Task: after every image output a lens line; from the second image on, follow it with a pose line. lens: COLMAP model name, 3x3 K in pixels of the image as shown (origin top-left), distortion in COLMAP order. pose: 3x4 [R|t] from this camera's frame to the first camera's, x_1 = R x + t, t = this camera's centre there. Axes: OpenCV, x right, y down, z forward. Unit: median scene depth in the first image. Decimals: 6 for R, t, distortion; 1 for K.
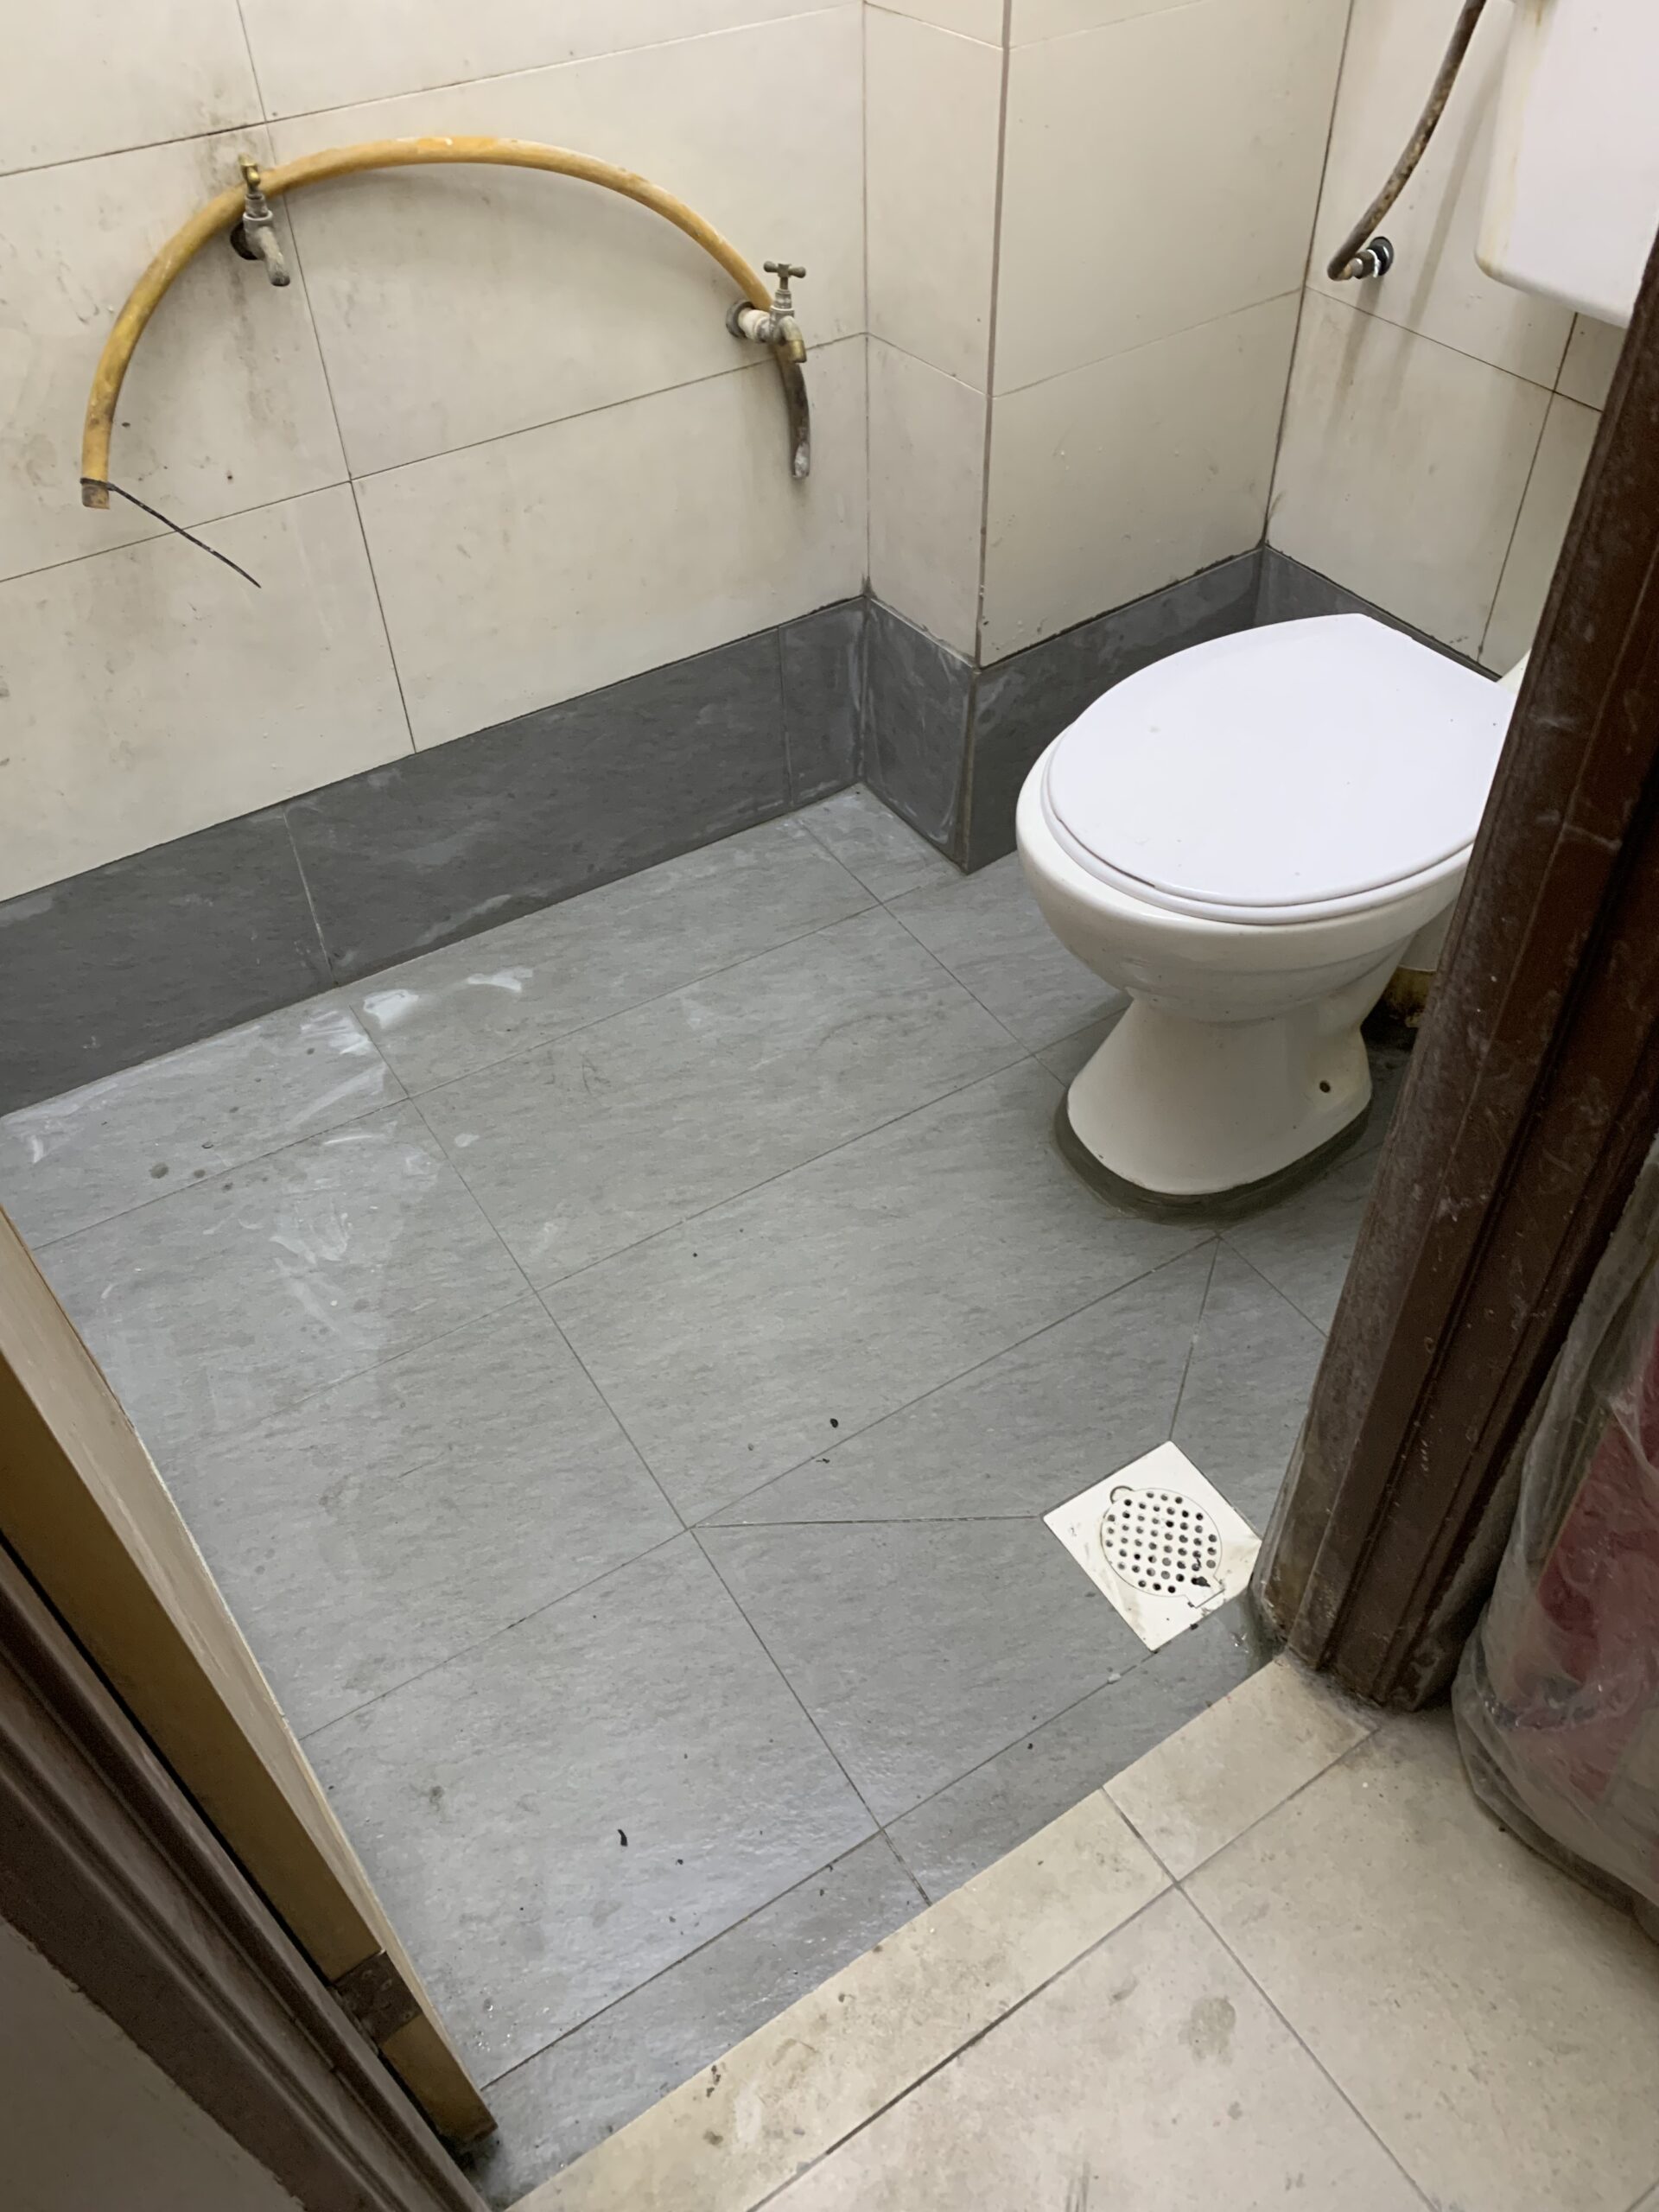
lens RADIAL K [[1697.0, 0, 842.8], [0, 1697.0, 1154.1], [0, 0, 1]] dist [0.004466, 0.000599]
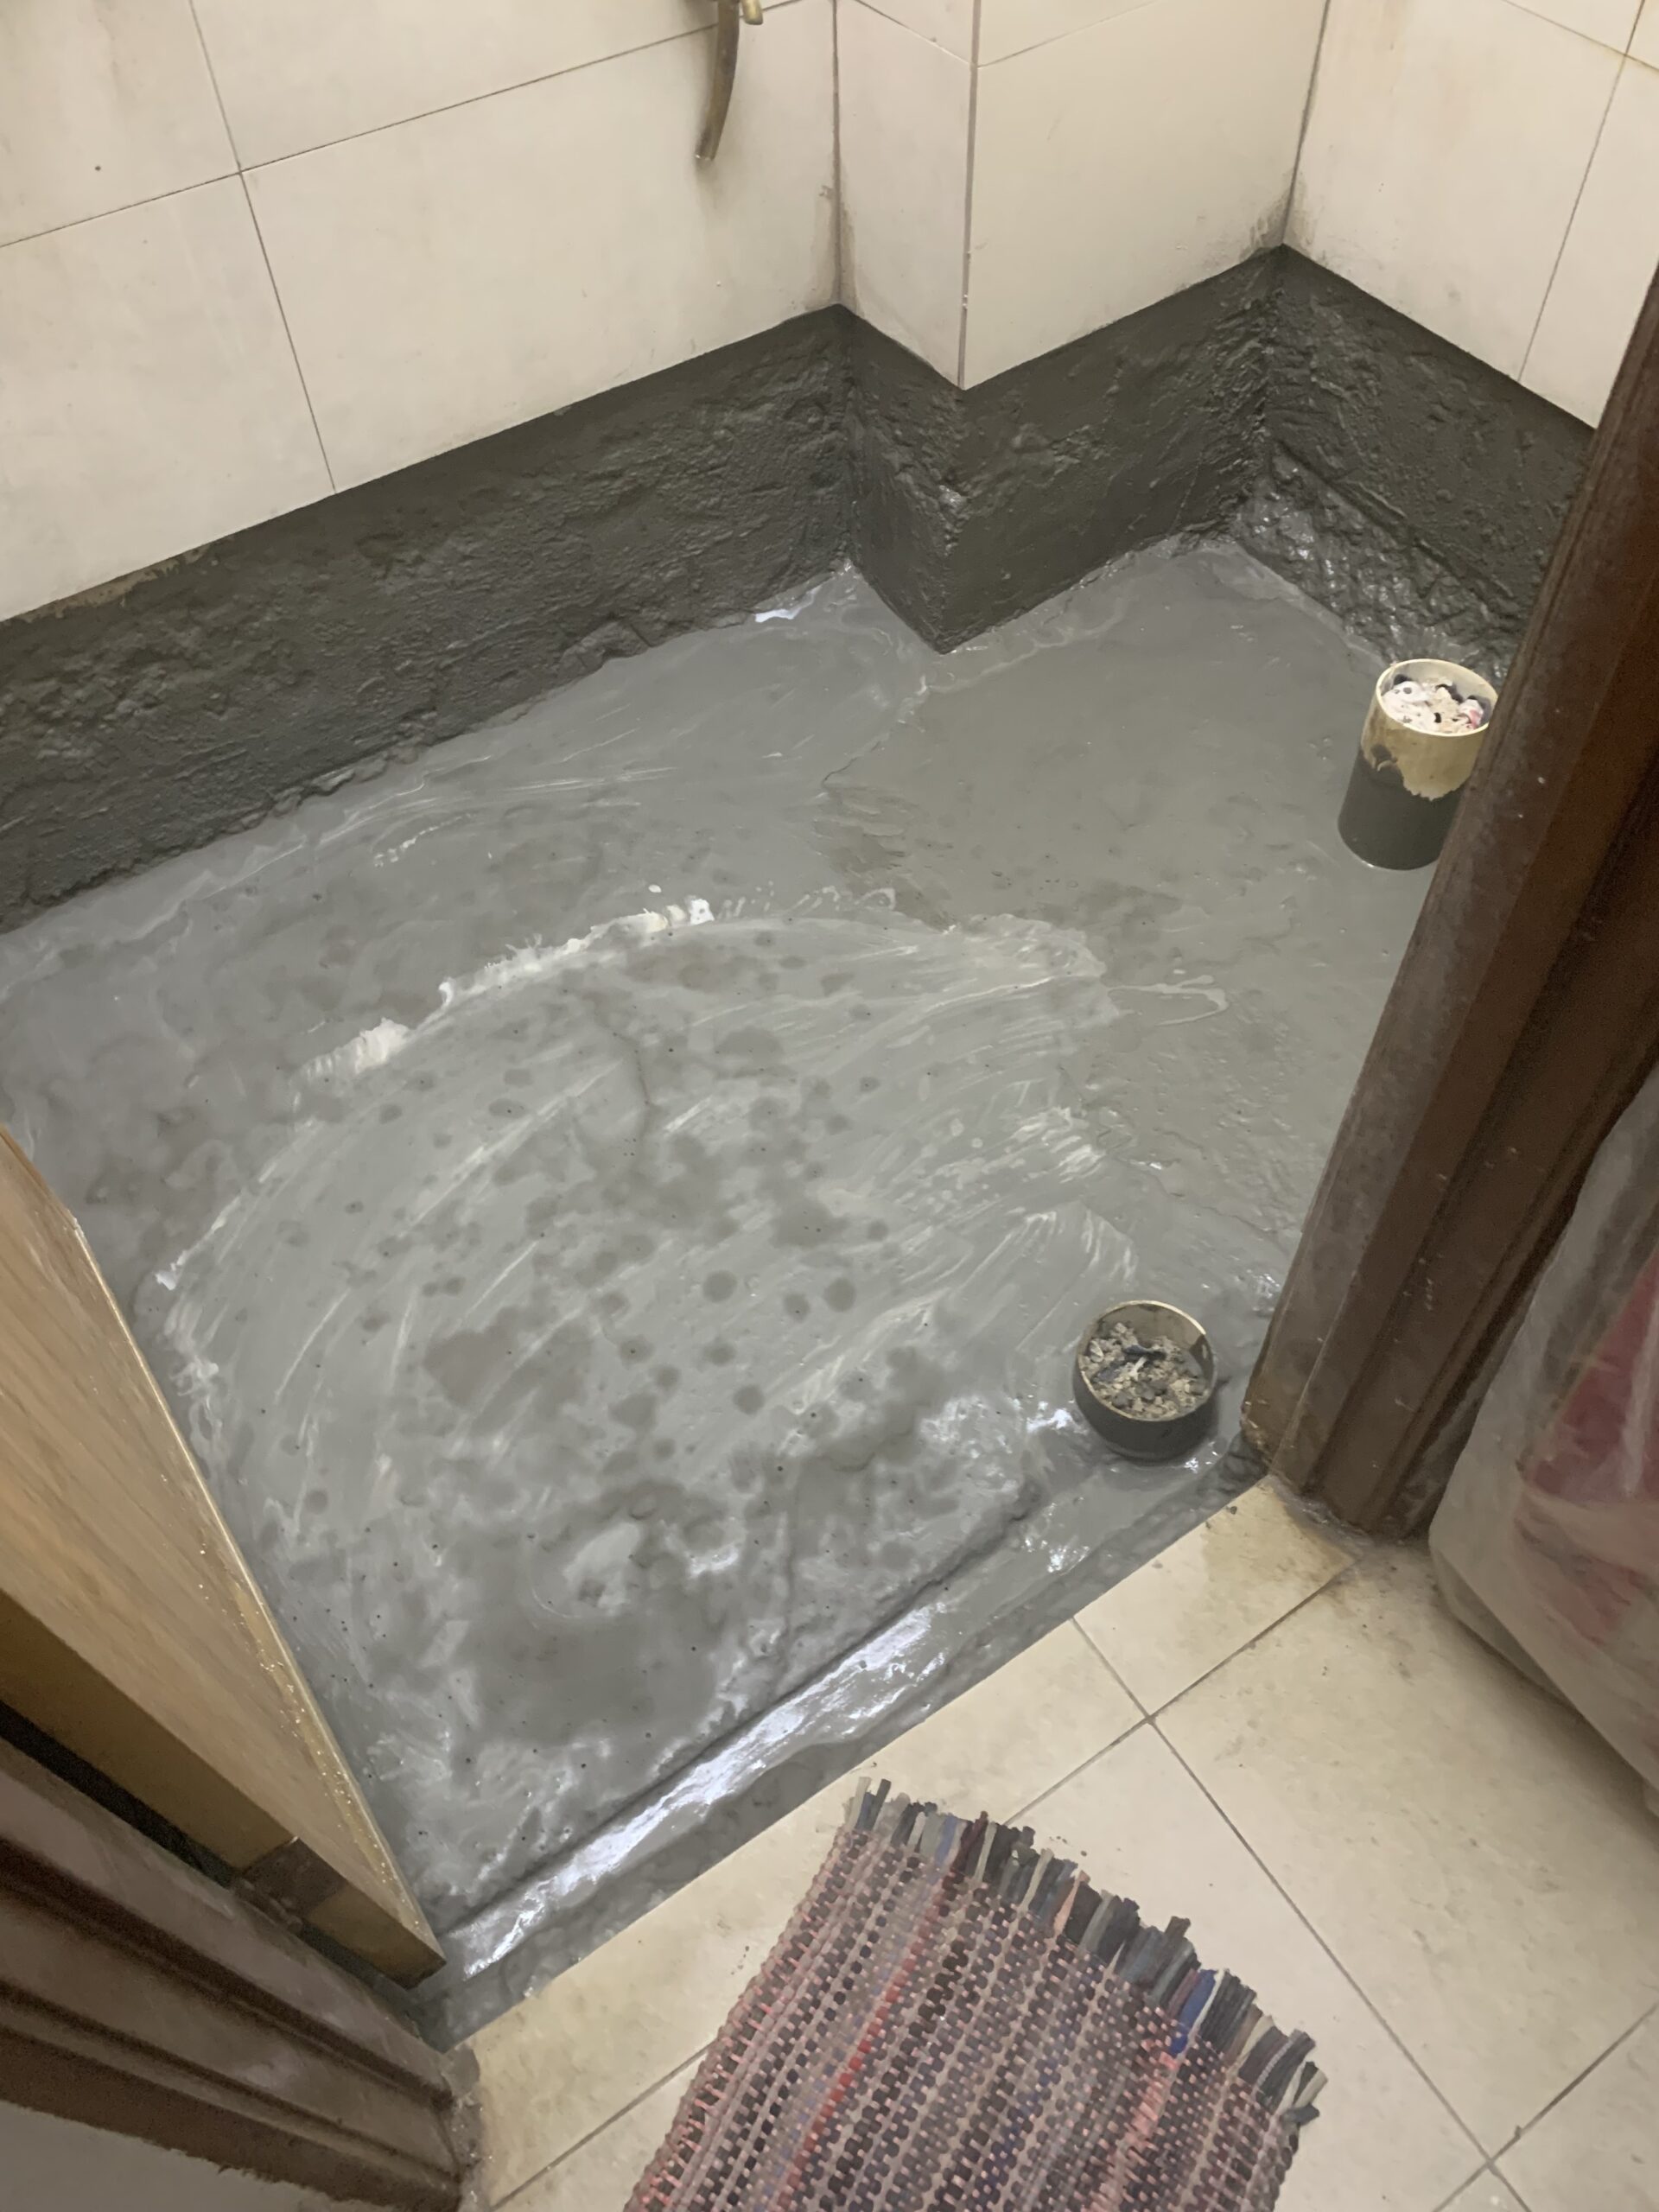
lens RADIAL K [[1679.5, 0, 829.5], [0, 1679.5, 1106.0], [0, 0, 1]] dist [-0.001632, 0.006373]
pose [[0.999979, -0.000637, -0.006431, 0.022412], [0.001442, 0.992040, 0.125914, -0.033697], [0.006300, -0.125921, 0.992020, 0.100241]]
